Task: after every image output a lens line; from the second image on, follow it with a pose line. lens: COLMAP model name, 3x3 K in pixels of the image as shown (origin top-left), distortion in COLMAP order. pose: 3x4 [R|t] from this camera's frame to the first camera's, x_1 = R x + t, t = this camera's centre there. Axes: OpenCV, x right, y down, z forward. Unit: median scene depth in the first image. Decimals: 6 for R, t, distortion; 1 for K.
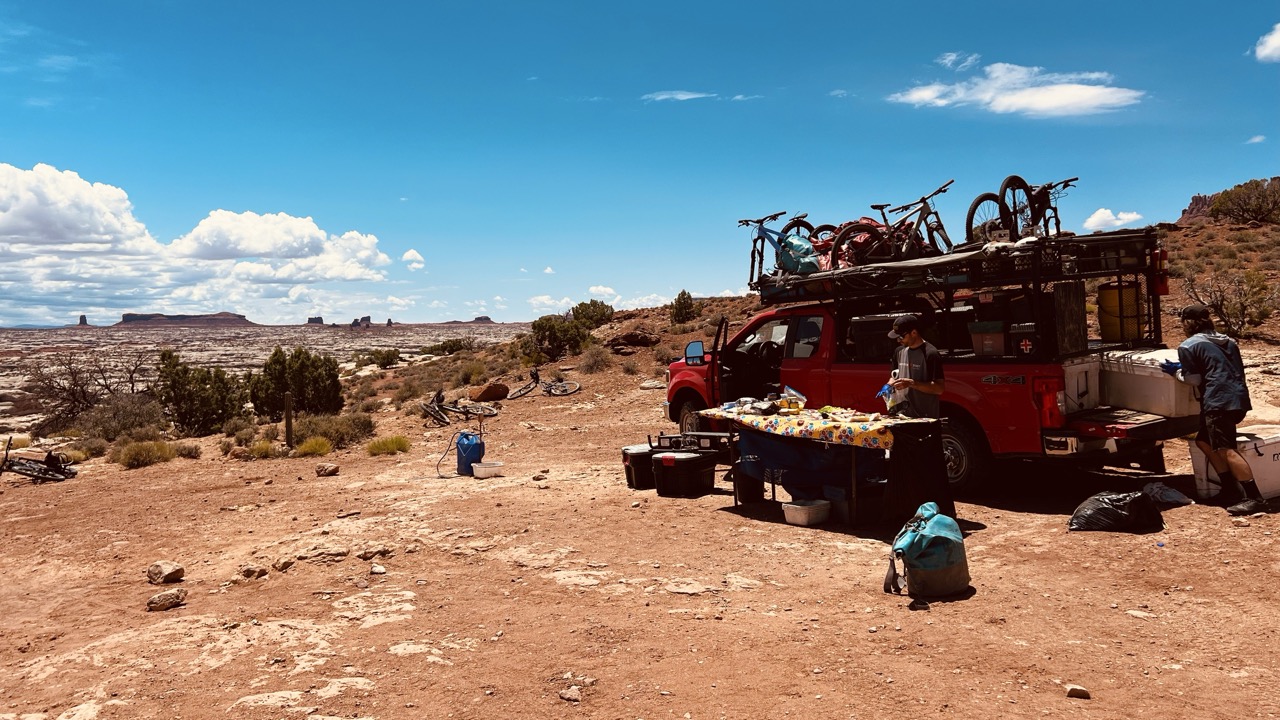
lens RADIAL K [[985.7, 0, 657.5], [0, 985.7, 352.0], [0, 0, 1]] dist [0.028918, -0.033535]
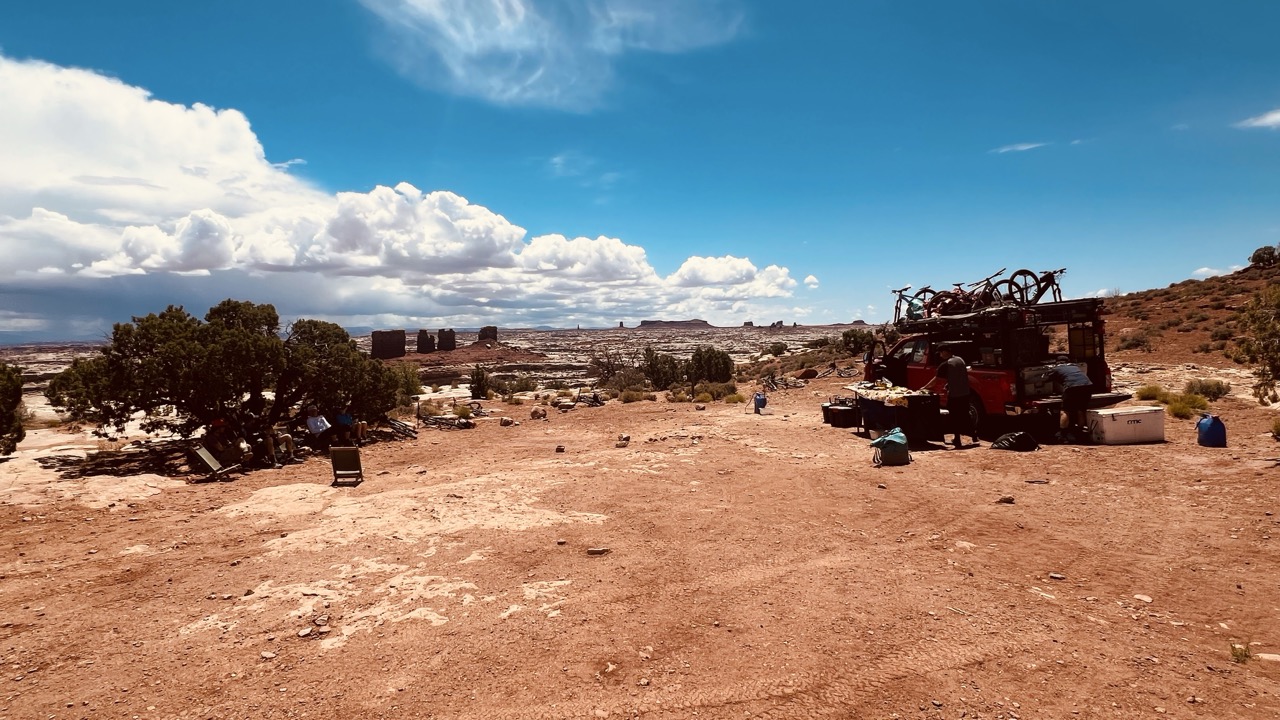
lens RADIAL K [[657.0, 0, 635.0], [0, 657.0, 353.8], [0, 0, 1]] dist [0.022405, 0.001375]
pose [[0.875507, 0.017219, -0.482898, 0.103147], [-0.010128, 0.999799, 0.017289, -0.009870], [0.483099, -0.010246, 0.875506, -0.146294]]
